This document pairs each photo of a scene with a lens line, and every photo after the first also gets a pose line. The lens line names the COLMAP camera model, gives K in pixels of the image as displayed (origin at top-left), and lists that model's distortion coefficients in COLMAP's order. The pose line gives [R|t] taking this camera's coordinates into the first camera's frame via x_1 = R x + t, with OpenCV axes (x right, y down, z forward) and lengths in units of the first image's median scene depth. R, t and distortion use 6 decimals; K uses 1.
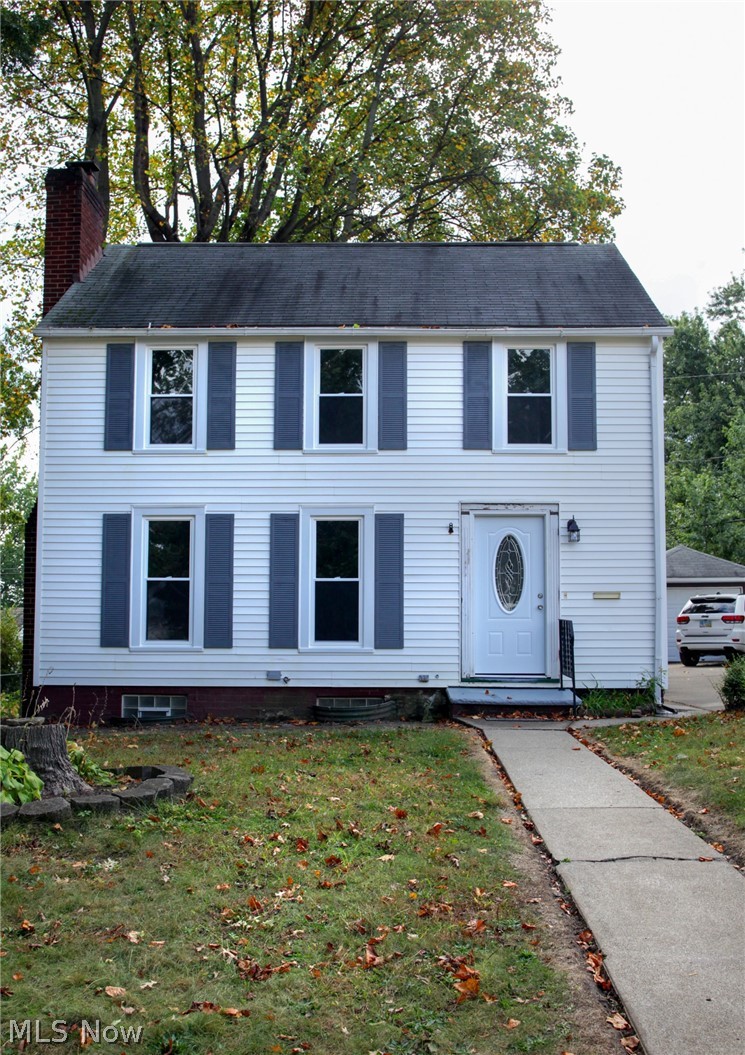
lens RADIAL K [[1137.8, 0, 372.5], [0, 1137.8, 527.5], [0, 0, 1]] dist [-0.119077, -0.007086]
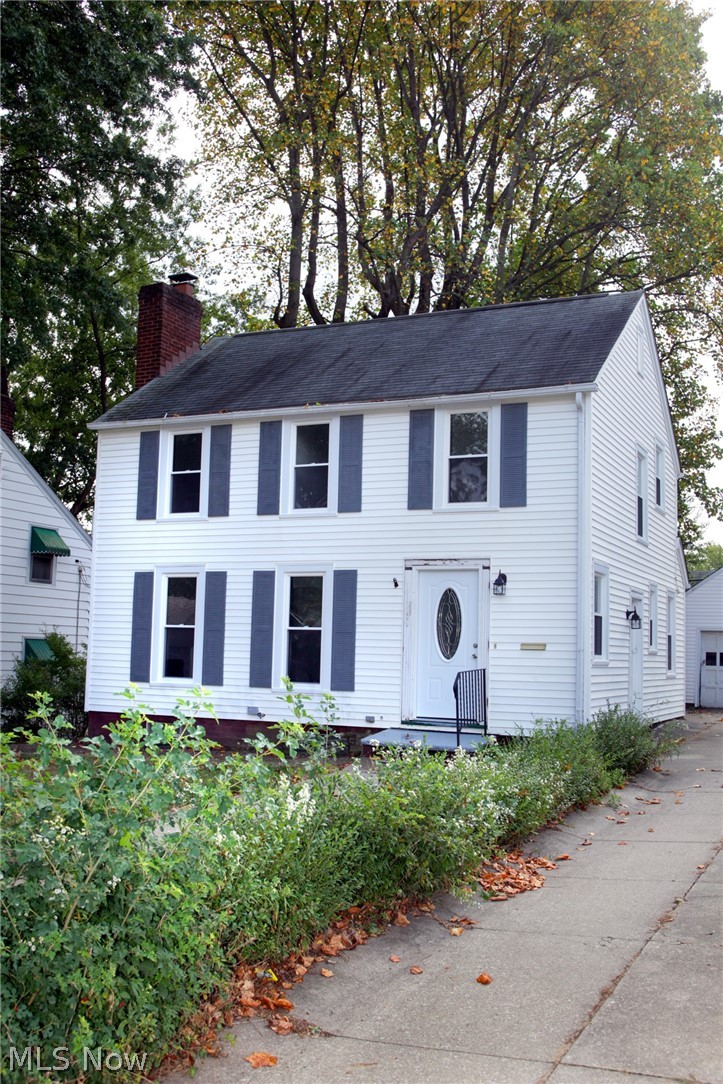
lens RADIAL K [[1122.8, 0, 361.5], [0, 1122.8, 542.0], [0, 0, 1]] dist [-0.079908, 0.004115]
pose [[0.911585, -0.020813, -0.410585, 0.481117], [0.007740, 0.999409, -0.033478, -0.002331], [0.411040, 0.027341, 0.911207, 0.001586]]
